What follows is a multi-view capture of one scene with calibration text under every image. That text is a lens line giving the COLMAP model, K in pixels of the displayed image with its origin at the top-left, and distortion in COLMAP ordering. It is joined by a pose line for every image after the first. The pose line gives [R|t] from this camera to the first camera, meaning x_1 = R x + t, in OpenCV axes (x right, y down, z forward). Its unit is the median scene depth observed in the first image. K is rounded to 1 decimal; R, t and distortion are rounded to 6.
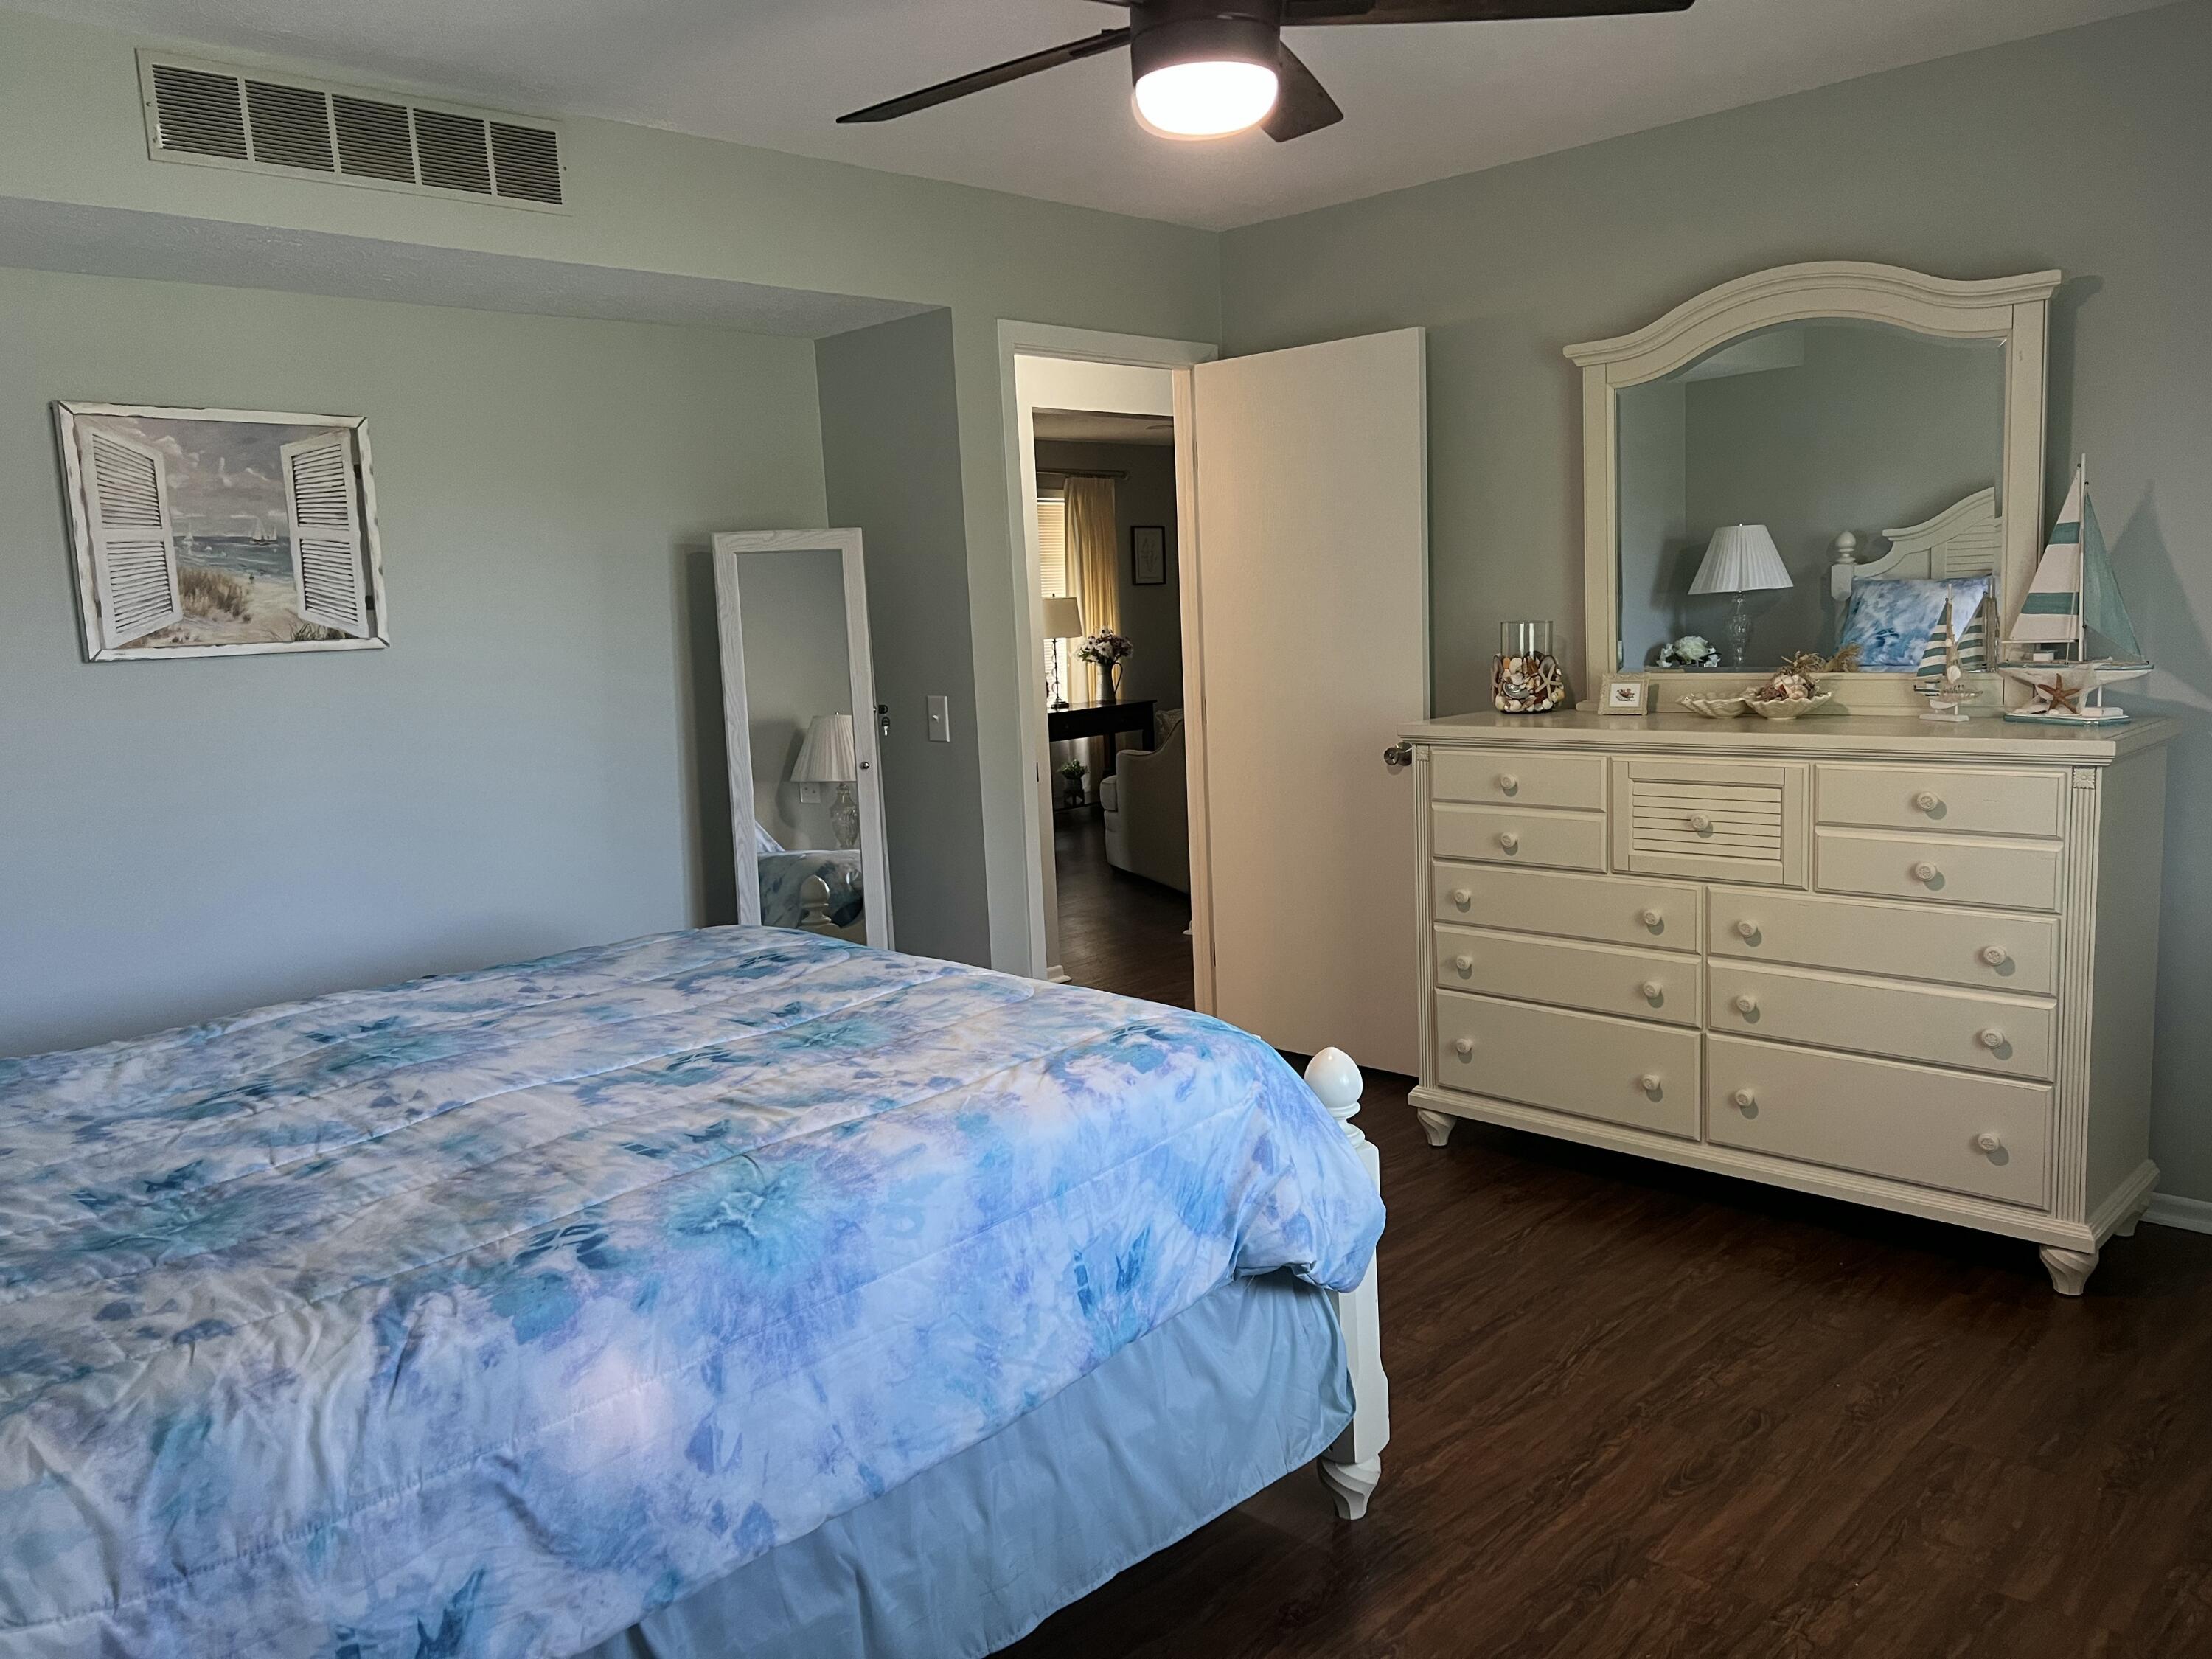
lens RADIAL K [[1666.6, 0, 1095.2], [0, 1666.6, 826.4], [0, 0, 1]] dist [0.029525, -0.013073]
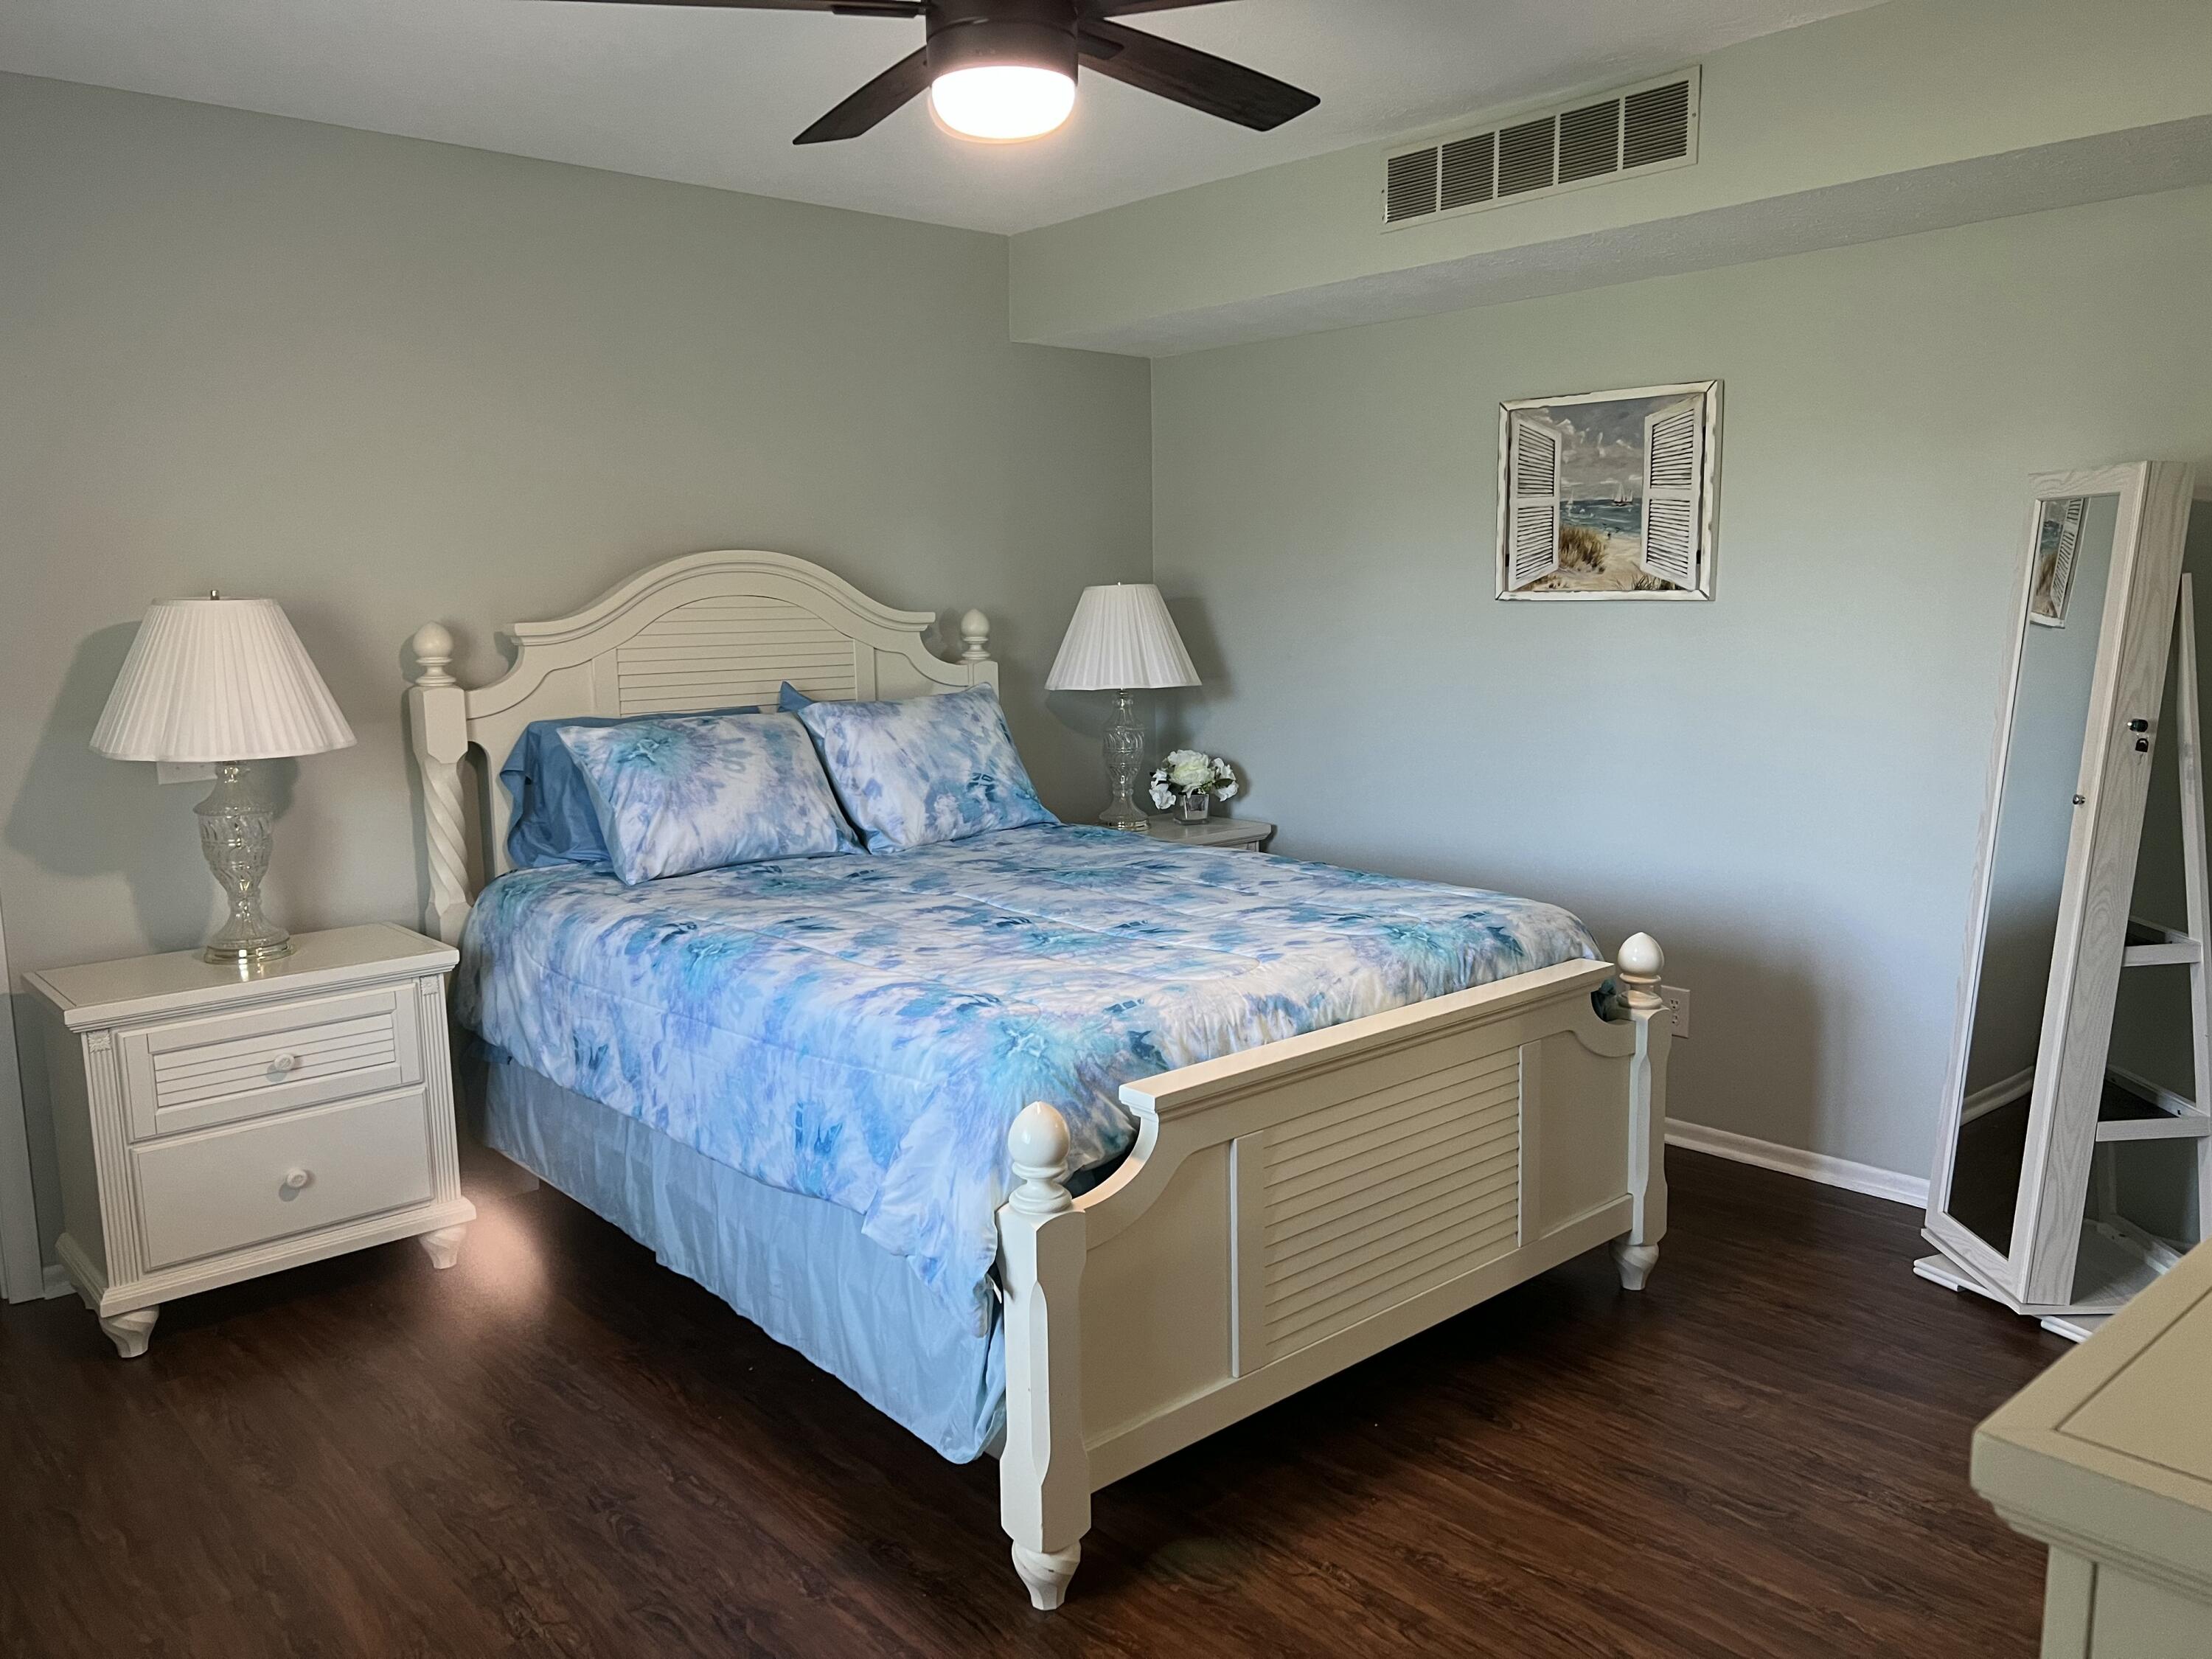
lens RADIAL K [[1666.6, 0, 1104.9], [0, 1666.6, 825.7], [0, 0, 1]] dist [0.029525, -0.013073]
pose [[-0.067766, 0.191844, -0.979083, 0.732732], [-0.119067, 0.972770, 0.198849, -0.147383], [0.990571, 0.130052, -0.043079, 0.763084]]
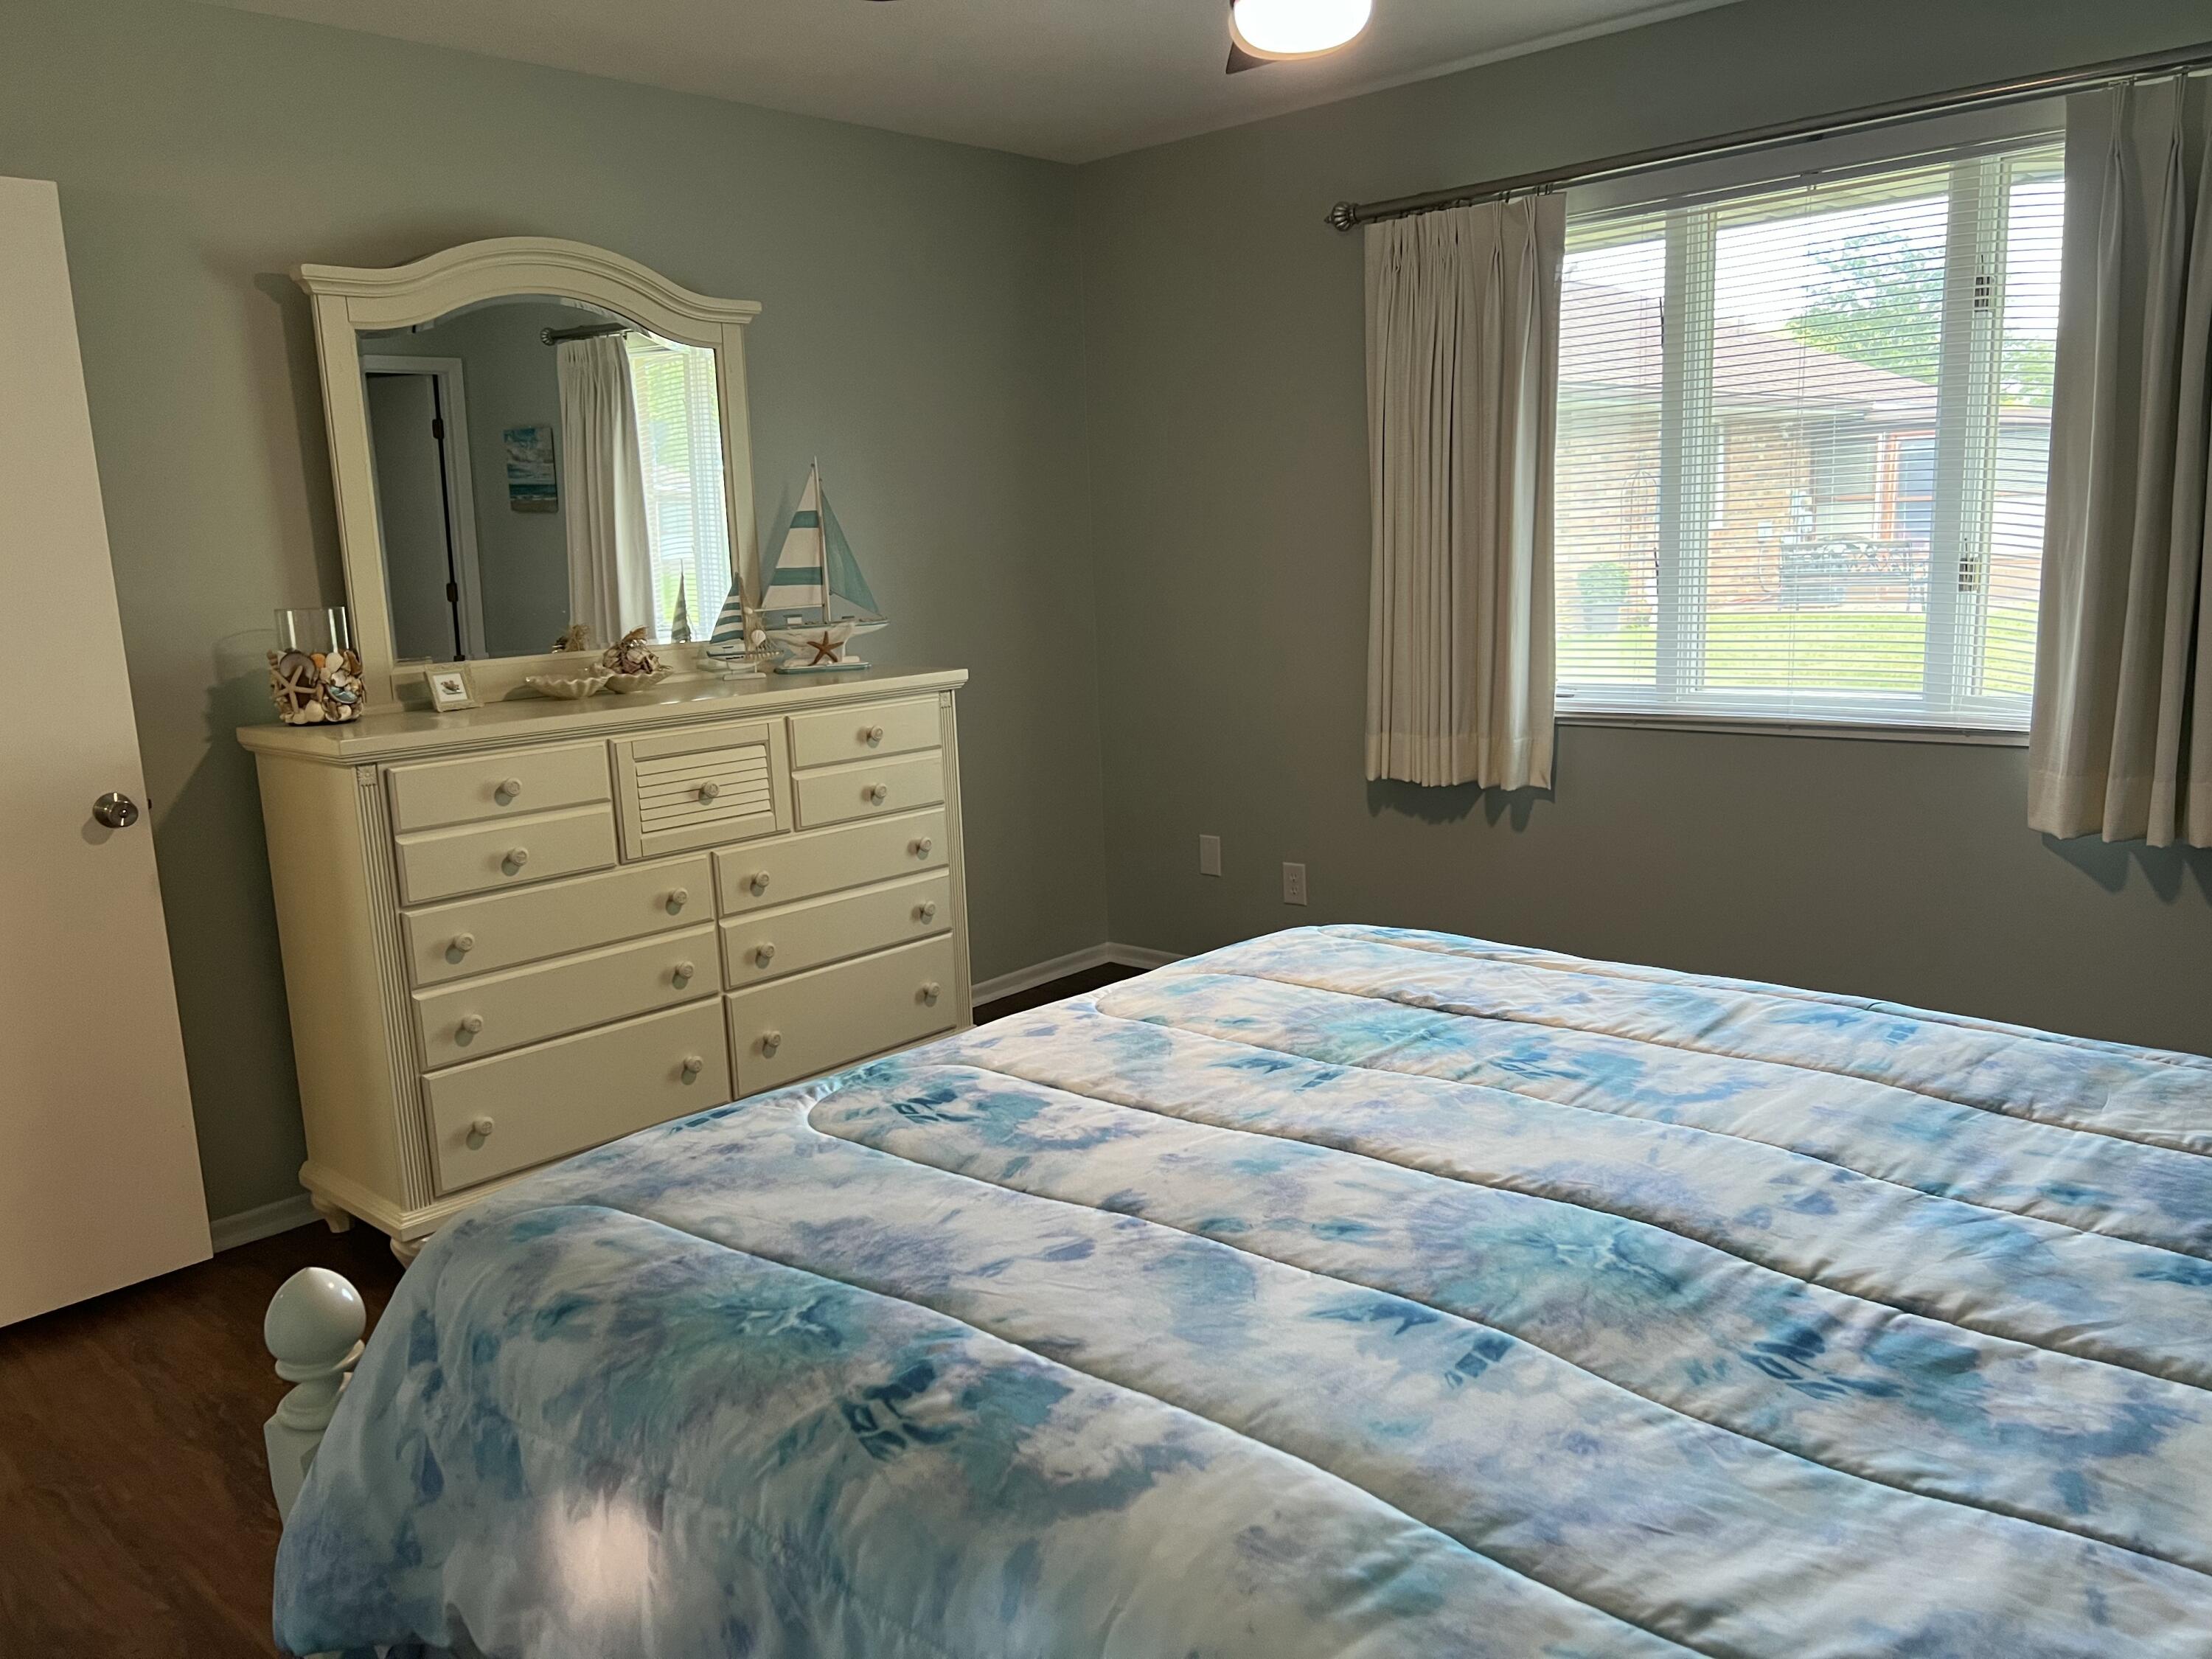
lens RADIAL K [[1666.6, 0, 1093.1], [0, 1666.6, 841.4], [0, 0, 1]] dist [0.029525, -0.013073]
pose [[-0.024624, -0.136952, 0.990272, -0.636735], [0.177899, 0.974161, 0.139148, -0.069381], [-0.983741, 0.179595, 0.000376, 0.763166]]
